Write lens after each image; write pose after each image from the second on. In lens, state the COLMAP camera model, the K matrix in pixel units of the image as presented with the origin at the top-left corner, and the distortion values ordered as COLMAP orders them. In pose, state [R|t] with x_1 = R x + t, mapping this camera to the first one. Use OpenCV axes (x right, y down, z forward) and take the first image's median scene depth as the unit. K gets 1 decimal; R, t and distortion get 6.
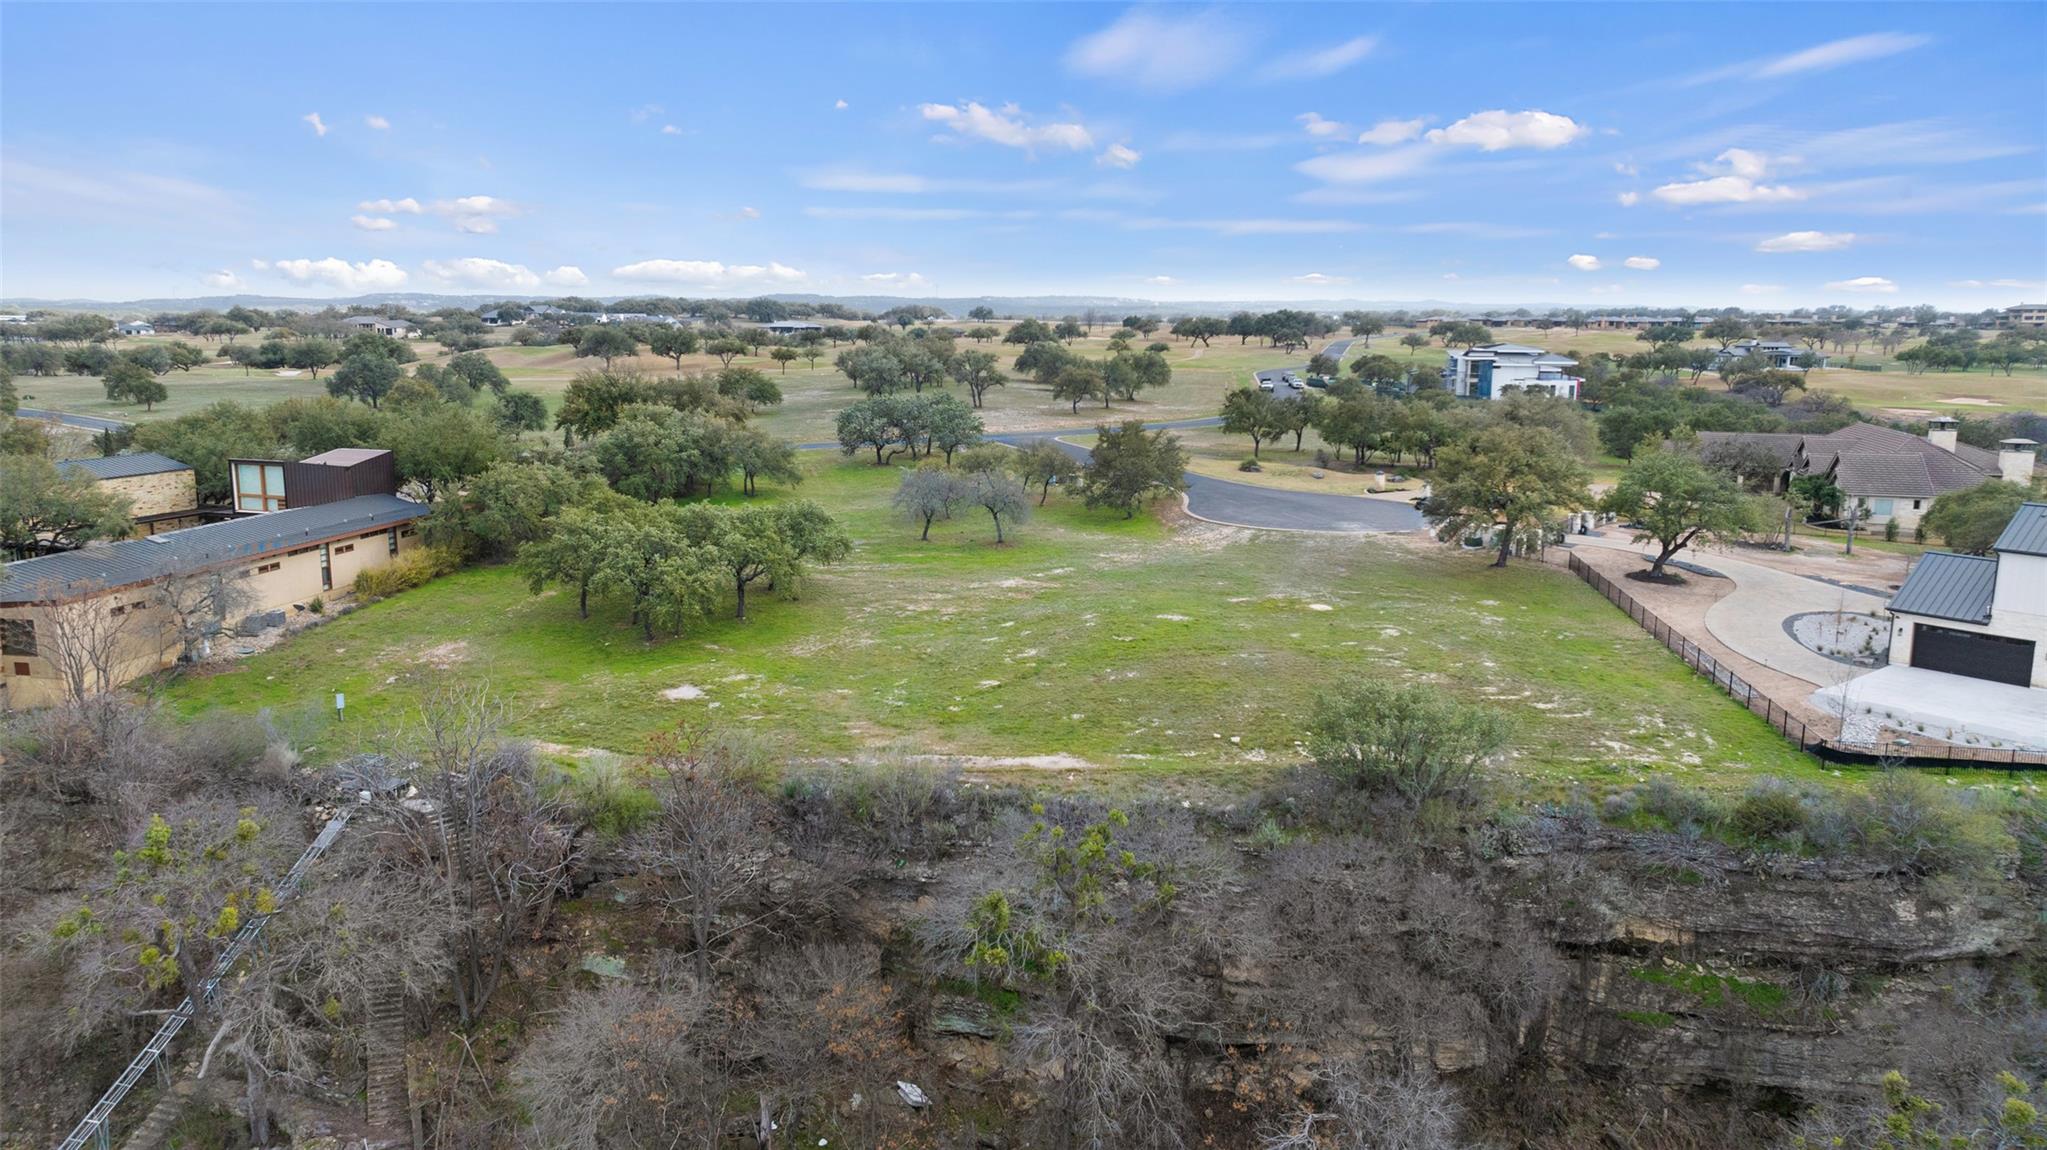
lens RADIAL K [[1460.7, 0, 1022.6], [0, 1460.7, 577.5], [0, 0, 1]] dist [-0.024384, 0.025389]
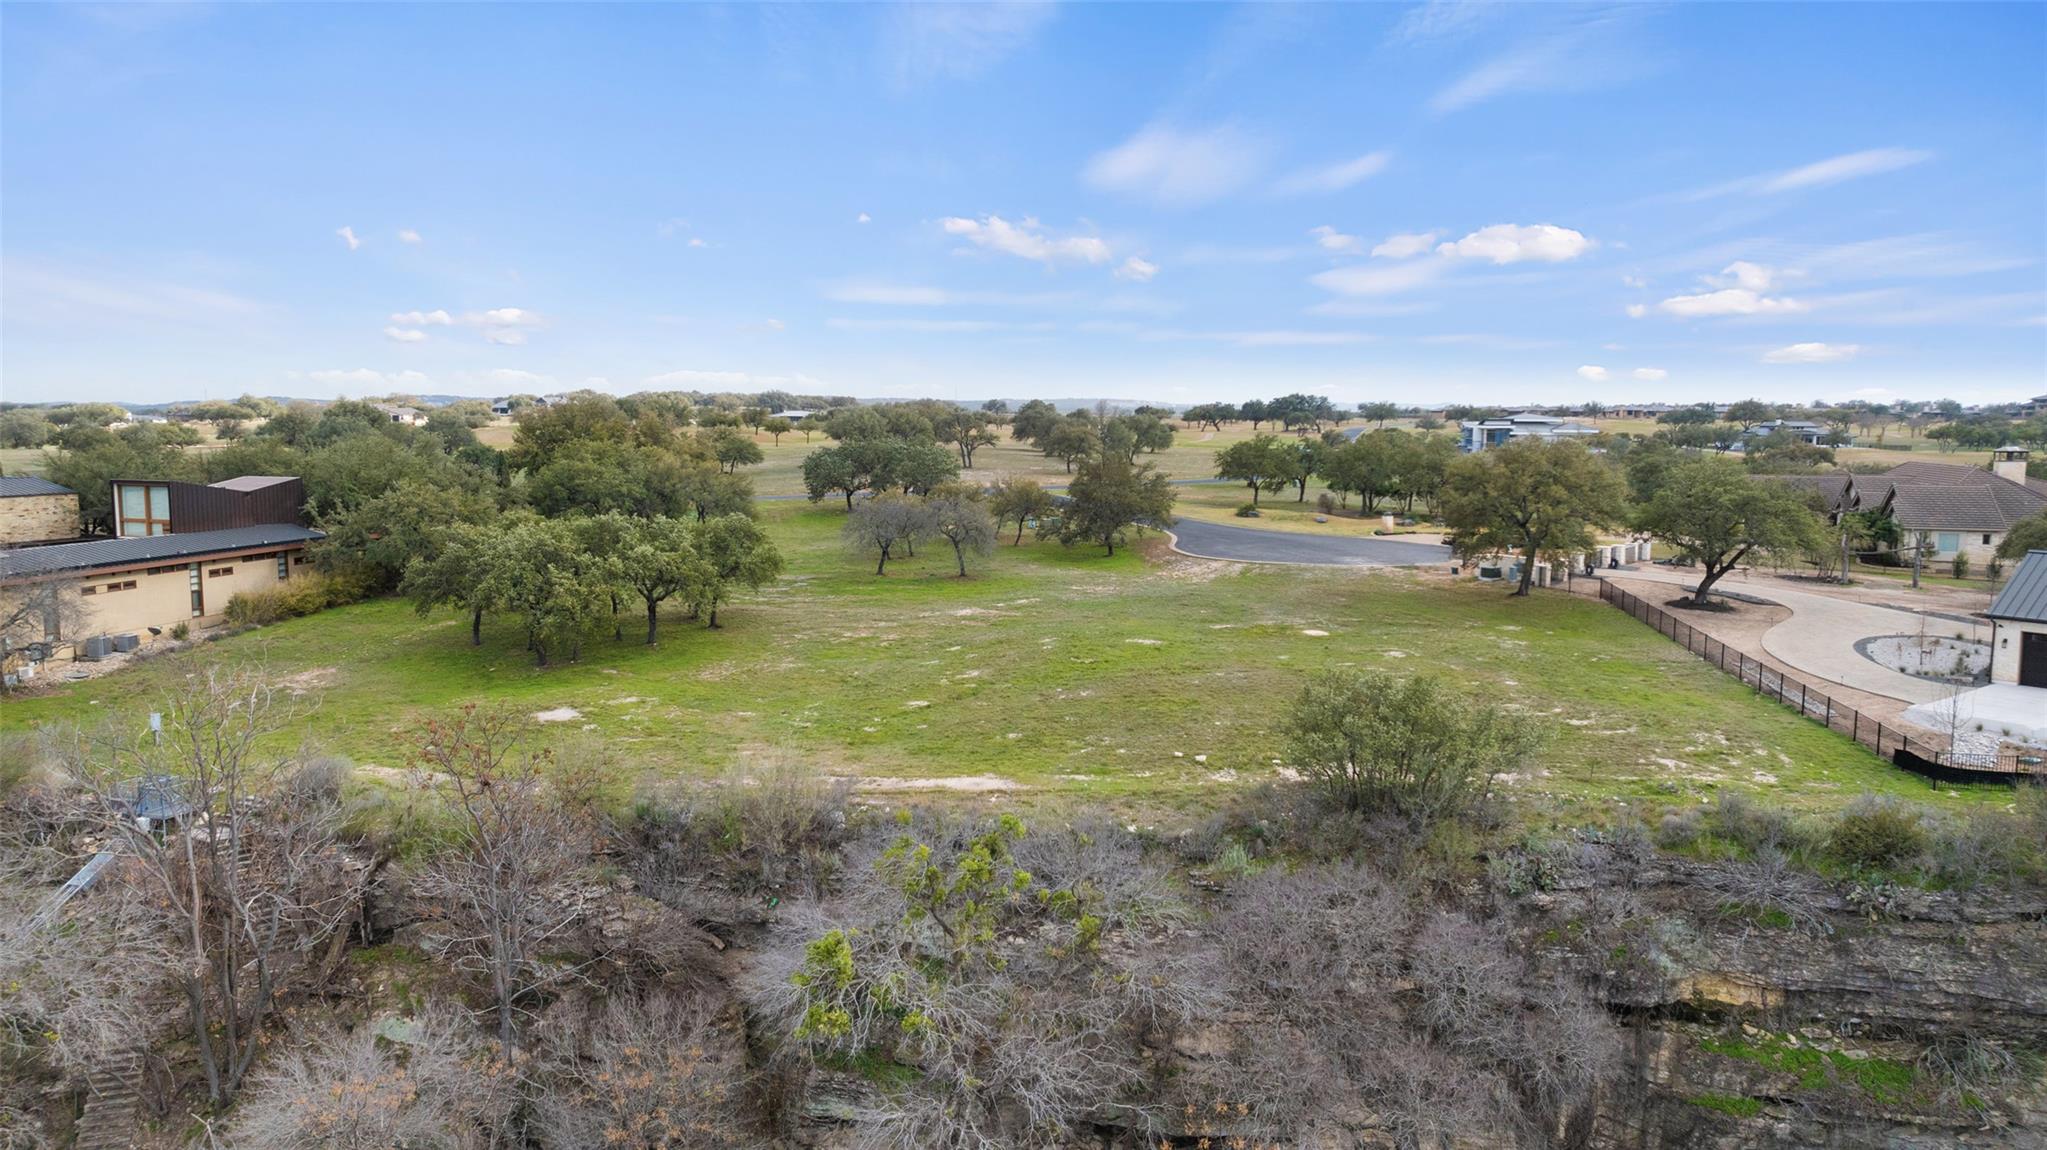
lens RADIAL K [[1460.7, 0, 1020.4], [0, 1460.7, 574.9], [0, 0, 1]] dist [-0.024384, 0.025389]
pose [[0.999898, 0.001398, -0.014220, 0.046733], [-0.002400, 0.997498, -0.070659, 0.054982], [0.014086, 0.070686, 0.997399, 0.145836]]
